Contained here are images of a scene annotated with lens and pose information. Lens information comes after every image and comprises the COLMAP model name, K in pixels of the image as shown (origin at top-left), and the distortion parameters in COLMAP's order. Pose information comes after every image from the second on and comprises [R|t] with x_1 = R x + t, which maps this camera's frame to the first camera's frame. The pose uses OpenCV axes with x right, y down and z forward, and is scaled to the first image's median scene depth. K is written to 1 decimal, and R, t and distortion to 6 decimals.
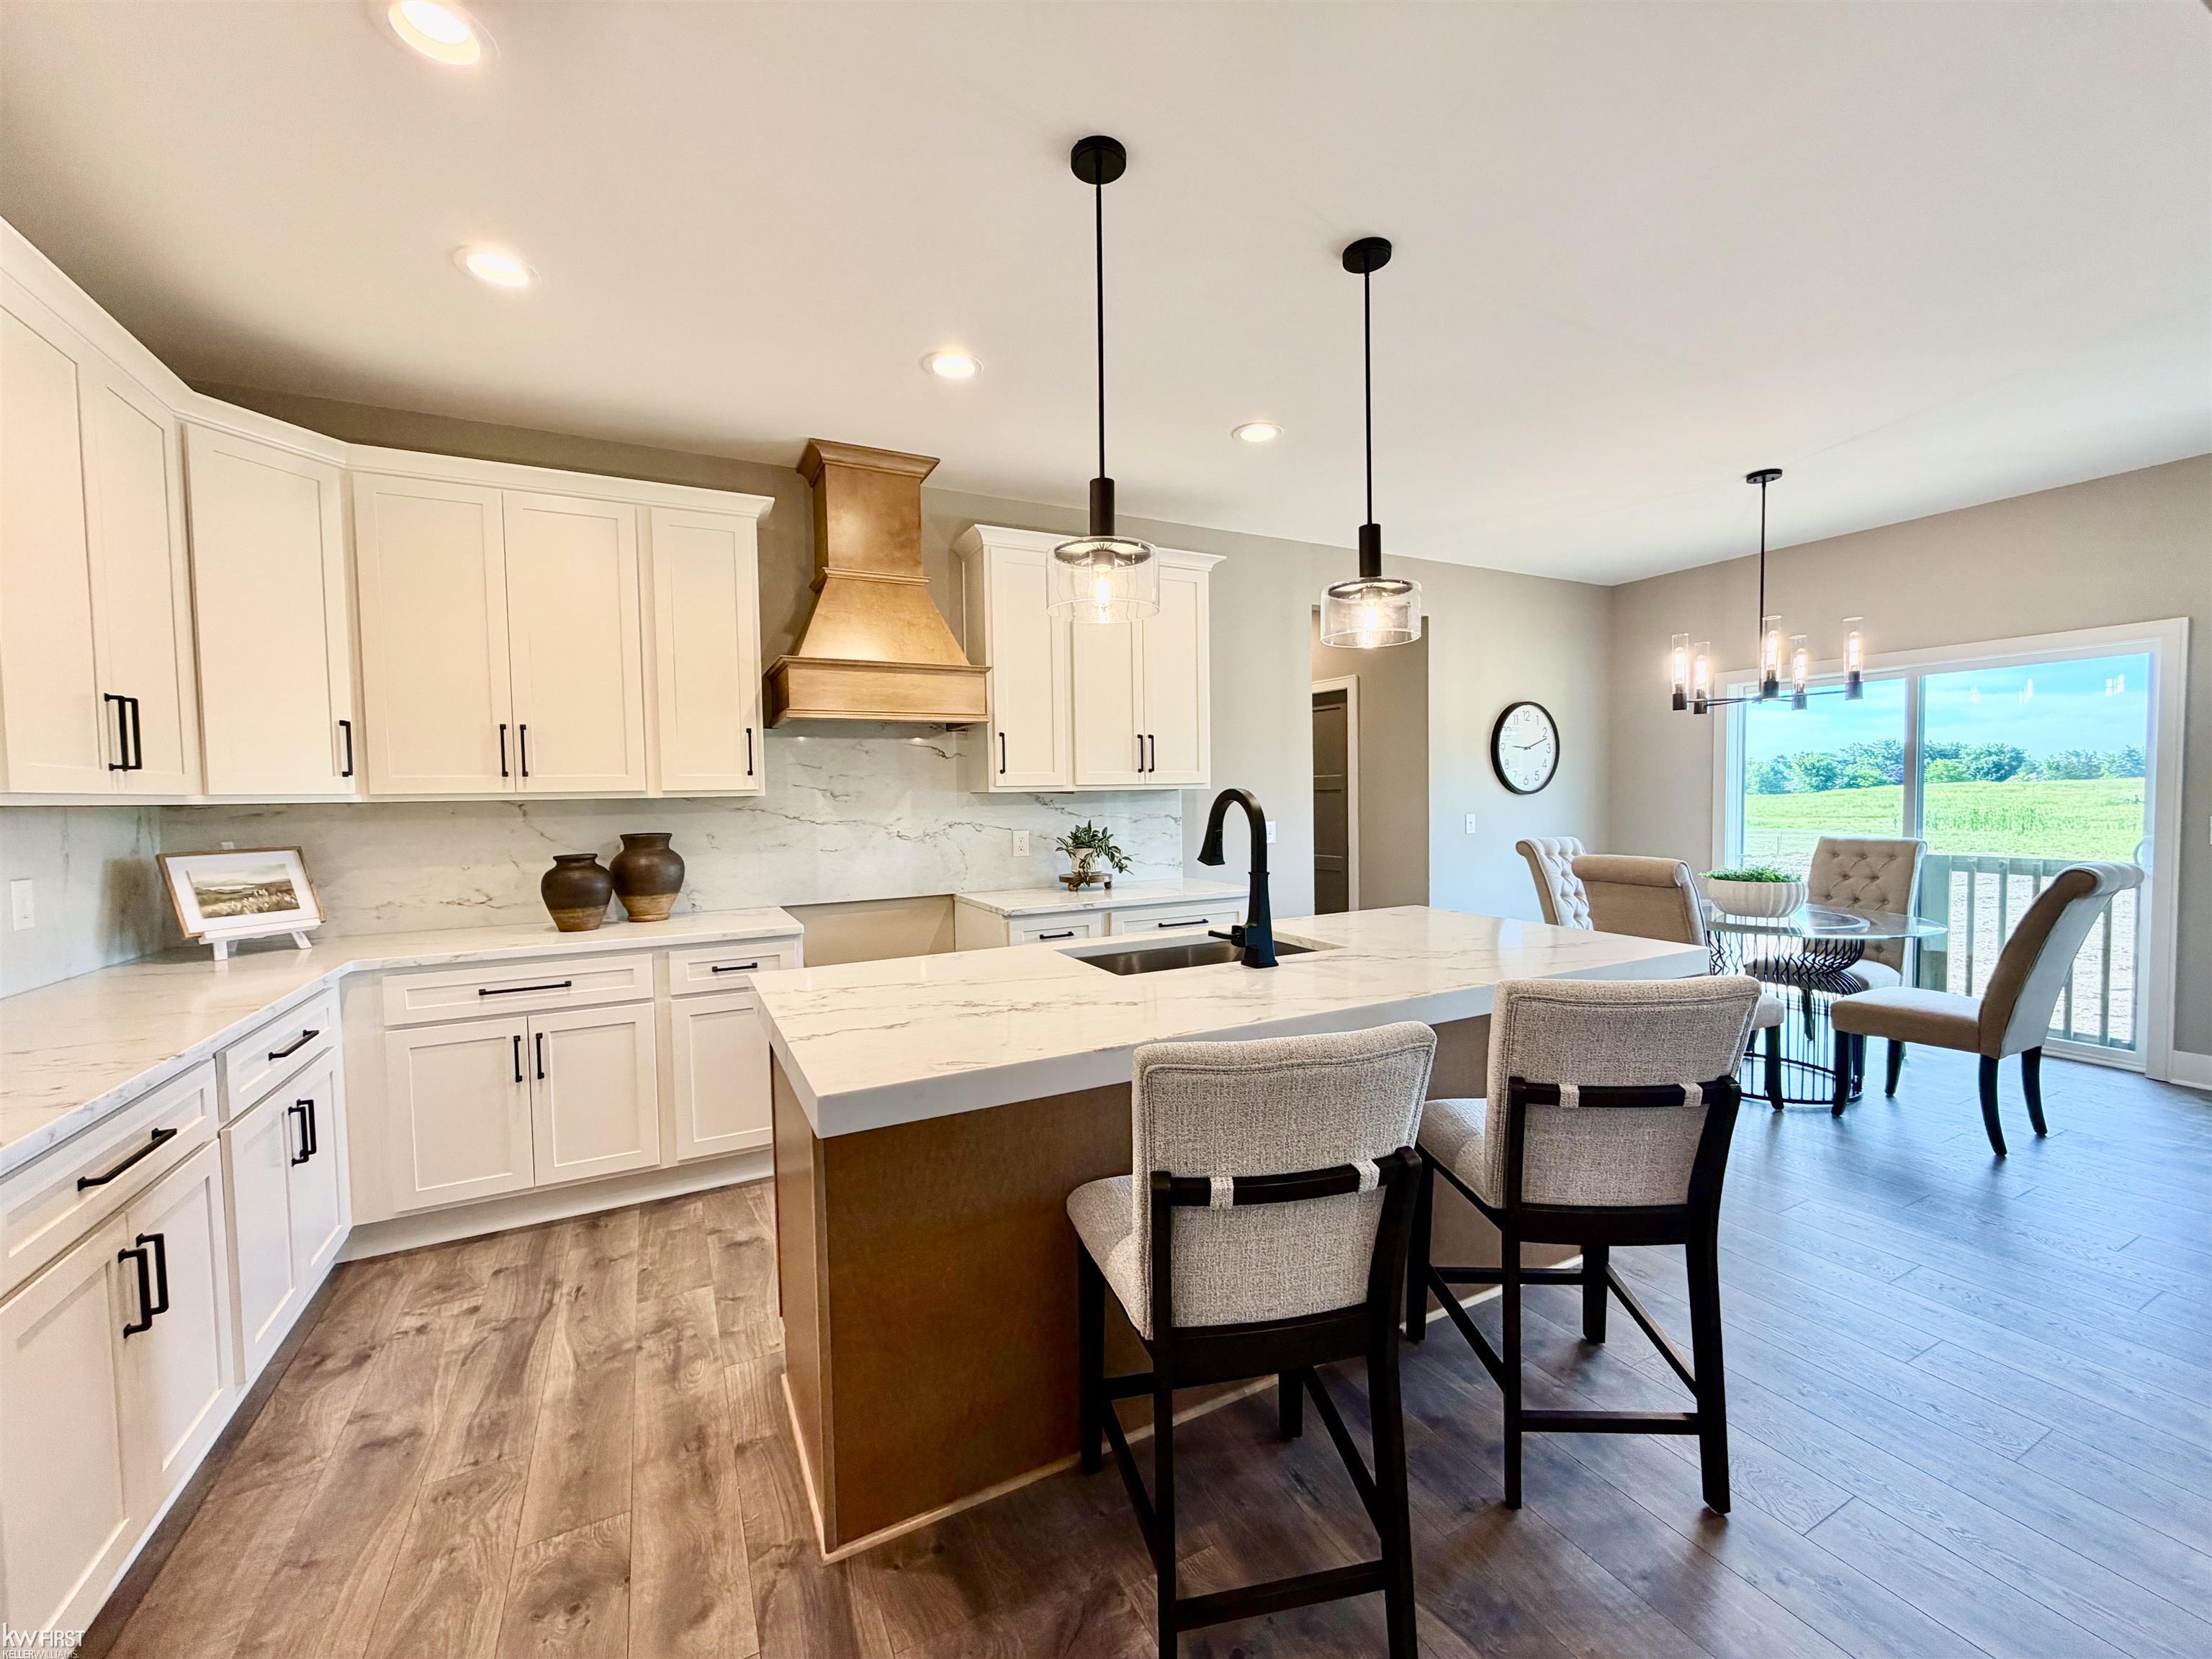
lens RADIAL K [[880.1, 0, 1110.9], [0, 880.1, 833.2], [0, 0, 1]] dist [0.003165, -0.001101]
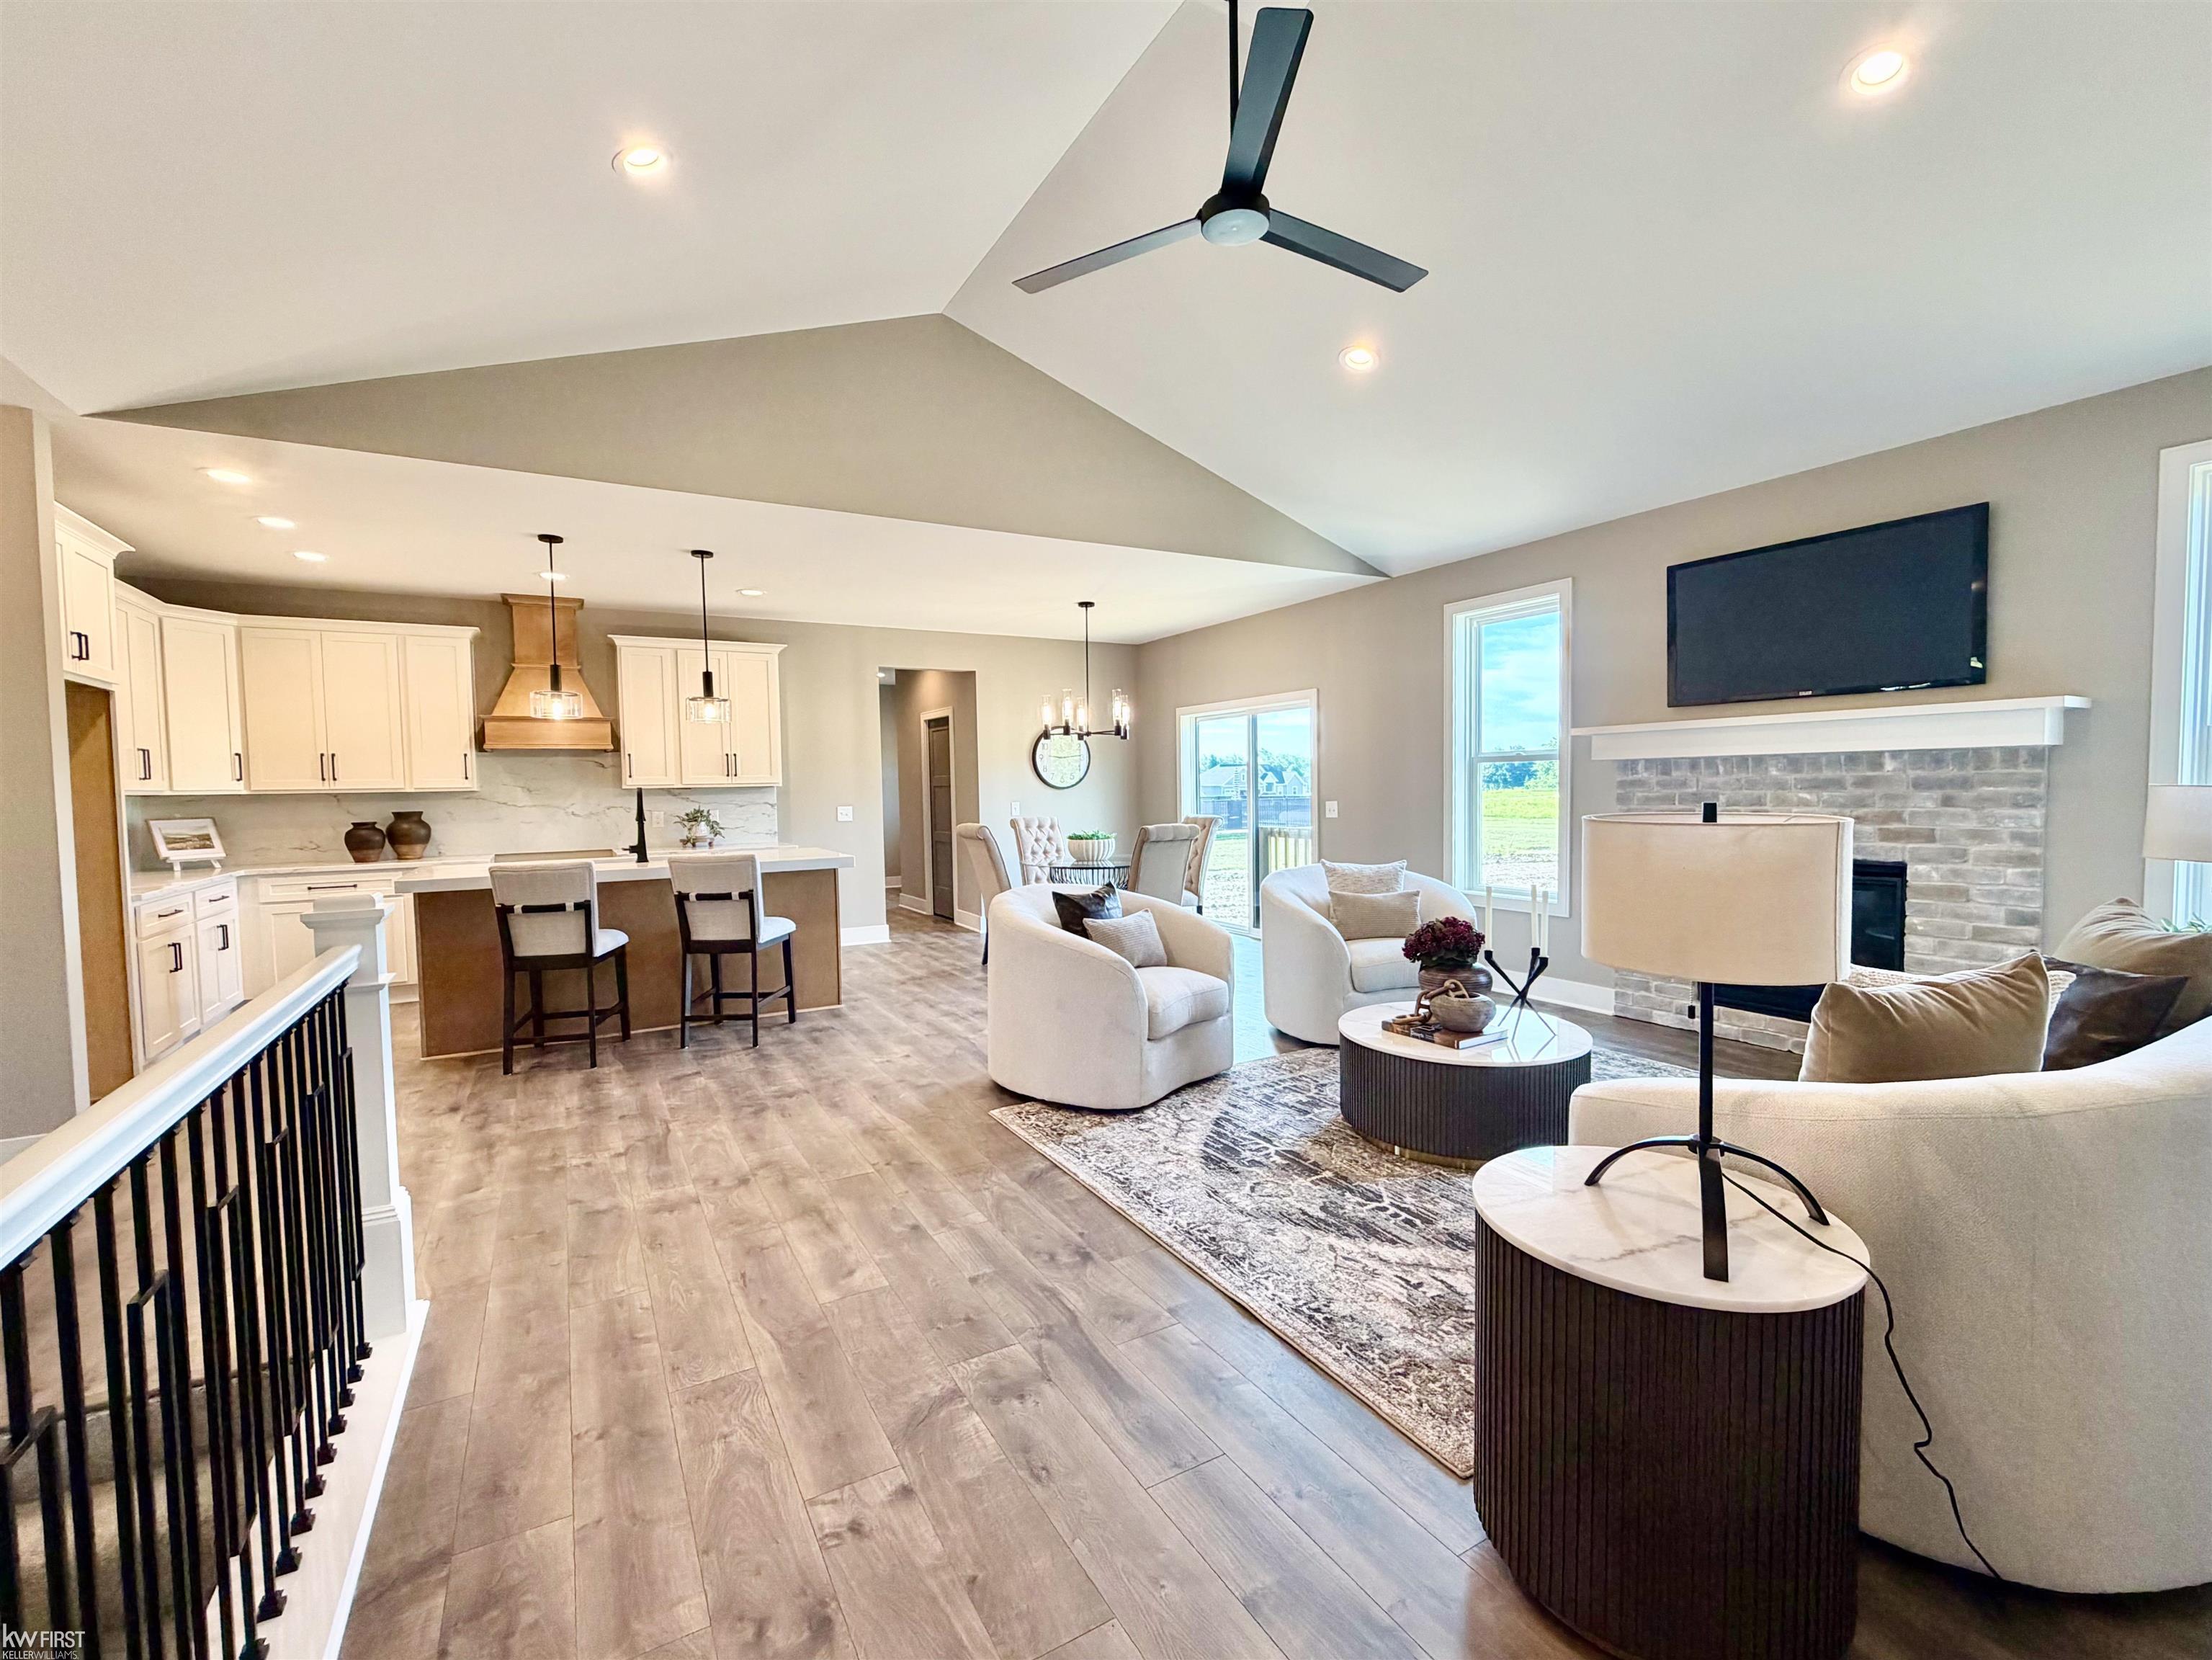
lens RADIAL K [[946.0, 0, 1102.2], [0, 946.0, 831.4], [0, 0, 1]] dist [0.001774, 0.000032]
pose [[0.999159, -0.002634, 0.040931, 0.854223], [0.002568, 0.999995, 0.001659, 0.043556], [-0.040935, -0.001553, 0.999161, -1.048034]]
